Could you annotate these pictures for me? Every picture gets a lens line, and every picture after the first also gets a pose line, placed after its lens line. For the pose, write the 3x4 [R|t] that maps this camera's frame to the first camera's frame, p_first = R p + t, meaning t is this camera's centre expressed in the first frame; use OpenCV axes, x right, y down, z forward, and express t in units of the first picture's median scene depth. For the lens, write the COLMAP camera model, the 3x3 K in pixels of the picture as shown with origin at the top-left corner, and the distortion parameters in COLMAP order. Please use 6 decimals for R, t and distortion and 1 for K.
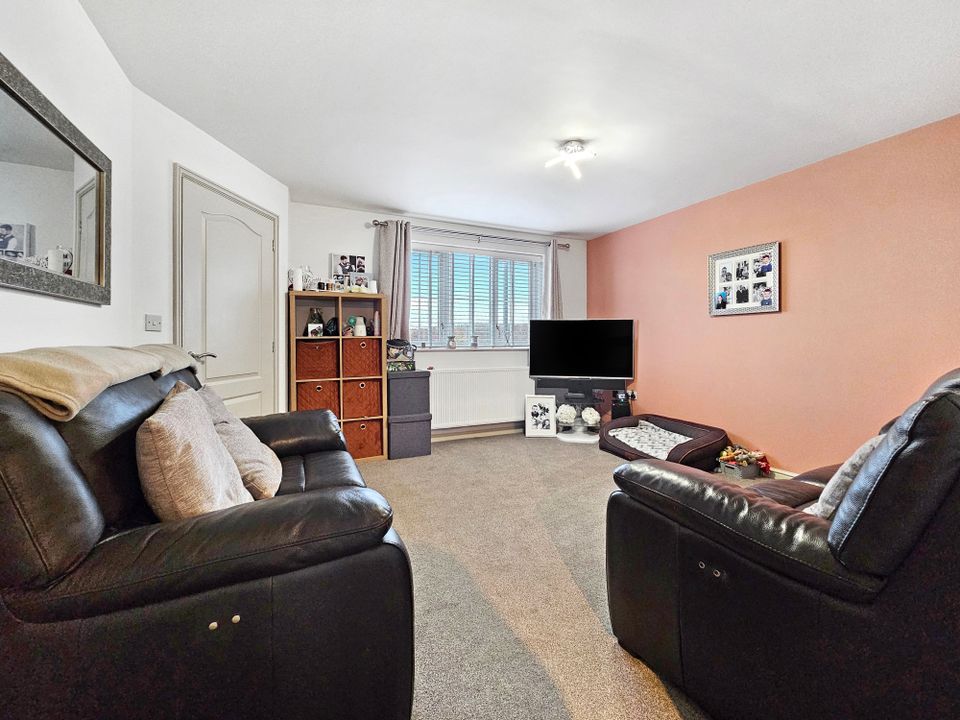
lens RADIAL K [[399.6, 0, 476.9], [0, 399.6, 338.2], [0, 0, 1]] dist [-0.001109, -0.000263]
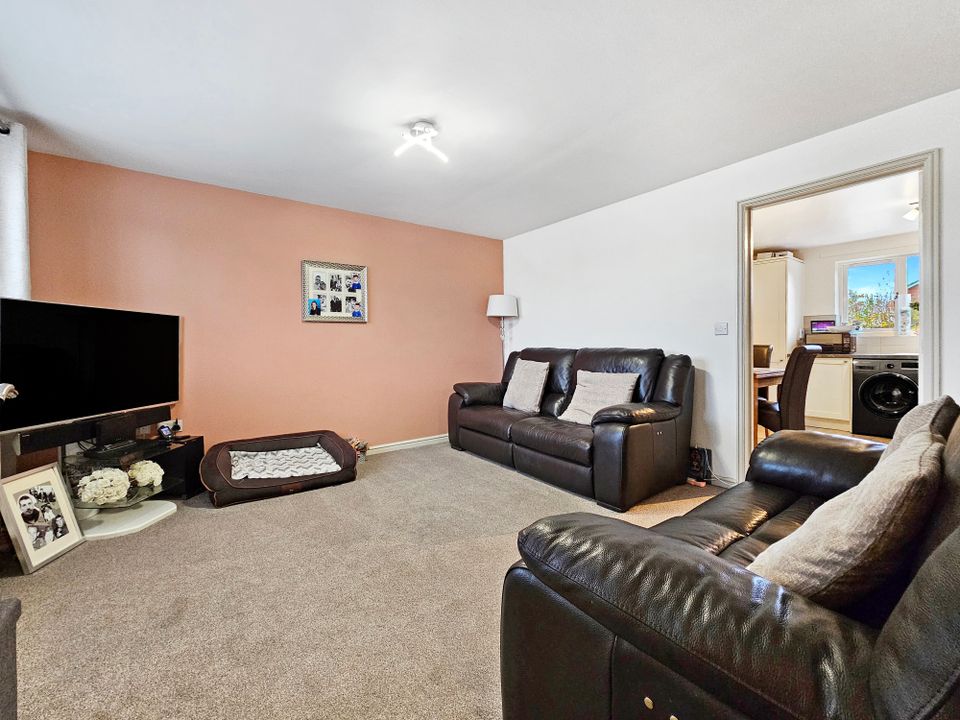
lens RADIAL K [[399.6, 0, 495.8], [0, 399.6, 348.1], [0, 0, 1]] dist [-0.001109, -0.000263]
pose [[-0.217318, -0.002581, 0.976098, -0.524303], [0.003064, 0.999990, 0.003327, 0.010509], [-0.976096, 0.003713, -0.217308, 0.807806]]
